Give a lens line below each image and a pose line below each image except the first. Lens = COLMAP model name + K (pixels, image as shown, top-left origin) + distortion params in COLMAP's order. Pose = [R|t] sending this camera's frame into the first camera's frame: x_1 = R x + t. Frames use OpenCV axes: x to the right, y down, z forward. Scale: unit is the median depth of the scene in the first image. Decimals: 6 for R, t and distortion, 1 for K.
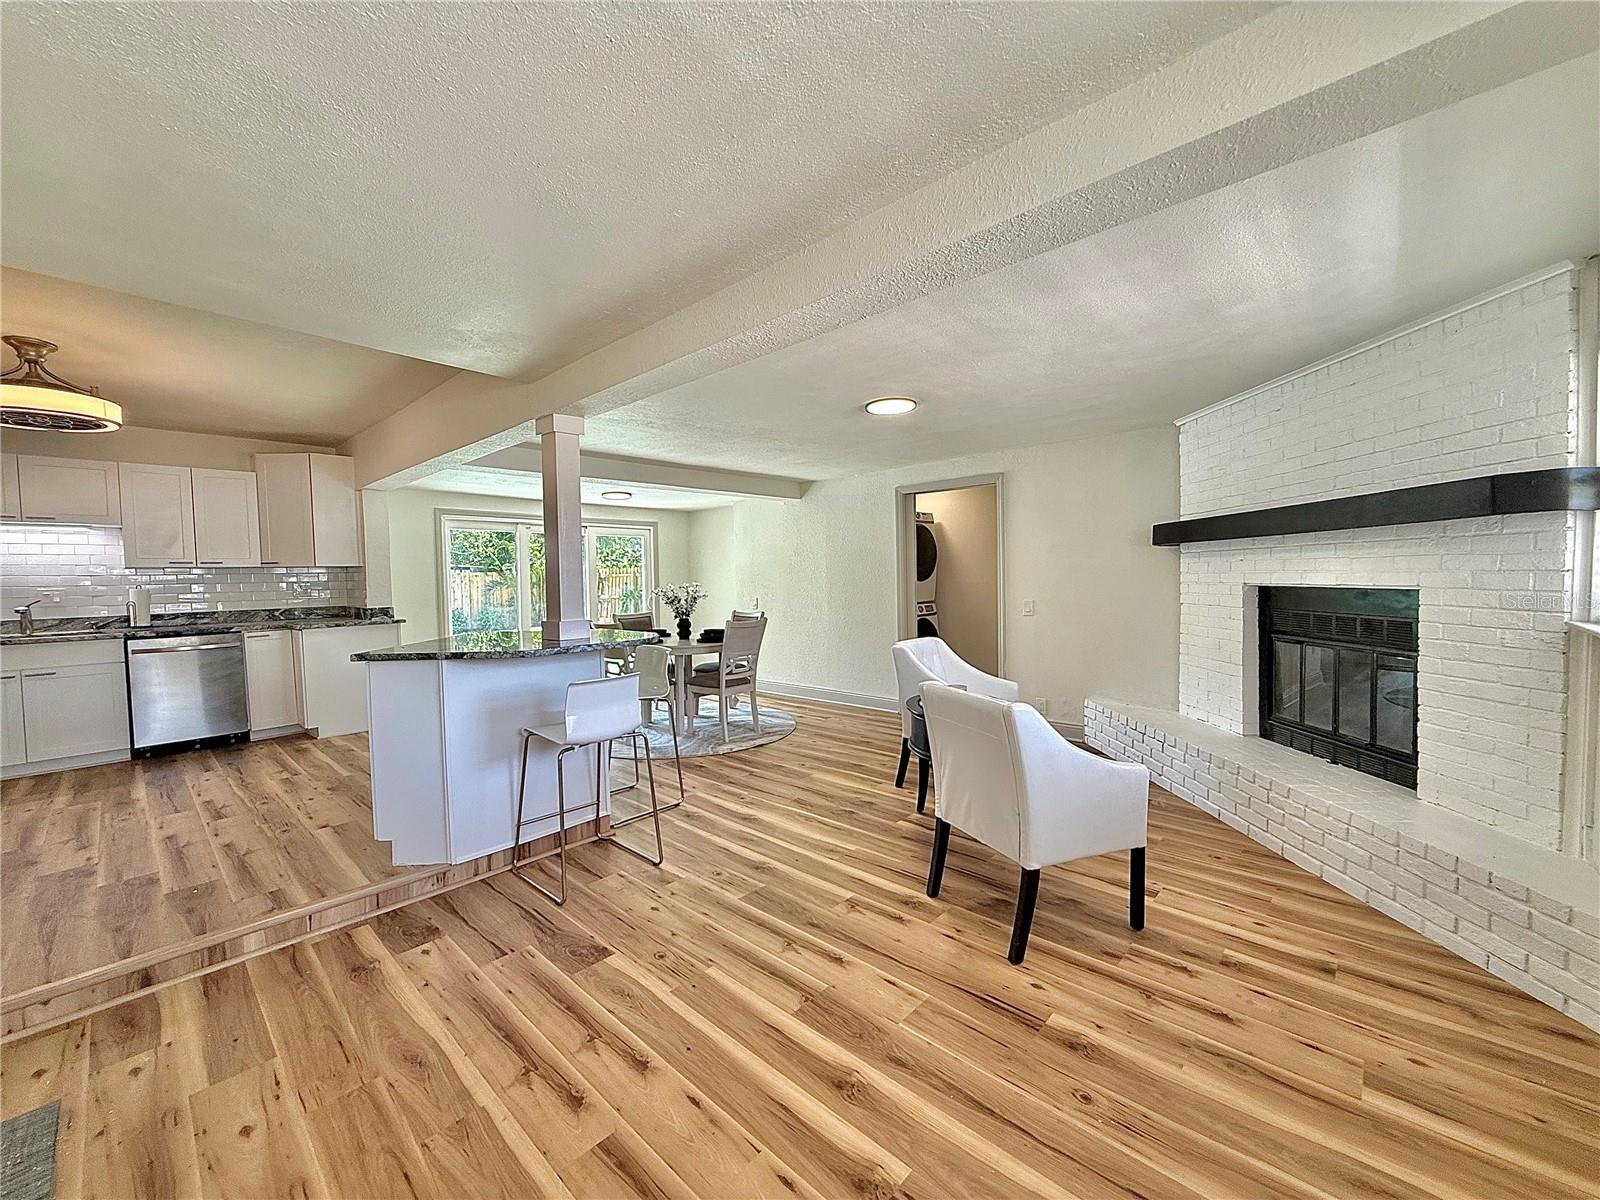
lens RADIAL K [[636.1, 0, 795.2], [0, 636.1, 607.8], [0, 0, 1]] dist [-0.000475, 0.000337]
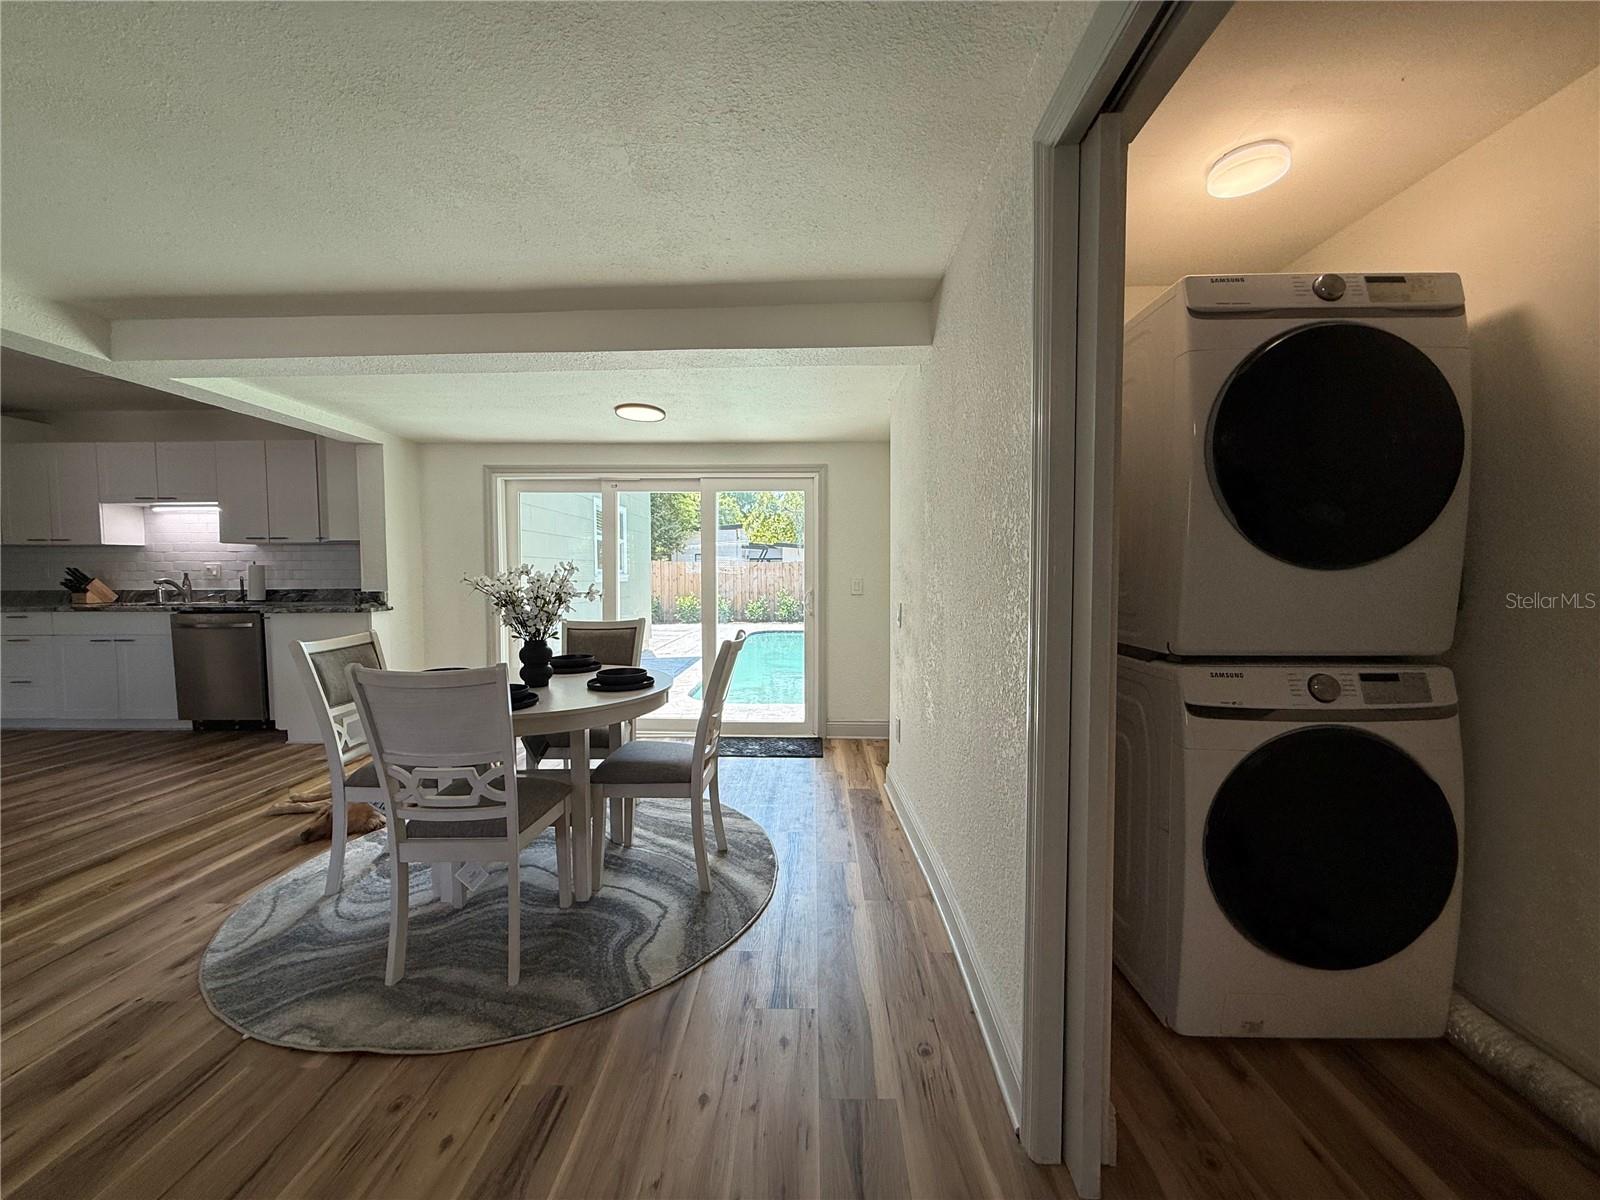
lens RADIAL K [[636.1, 0, 797.8], [0, 636.1, 599.2], [0, 0, 1]] dist [-0.000475, 0.000337]
pose [[0.665911, 0.047574, -0.744512, 0.489915], [-0.046498, 0.998671, 0.022225, -0.054768], [0.744580, 0.019819, 0.667239, 1.410518]]
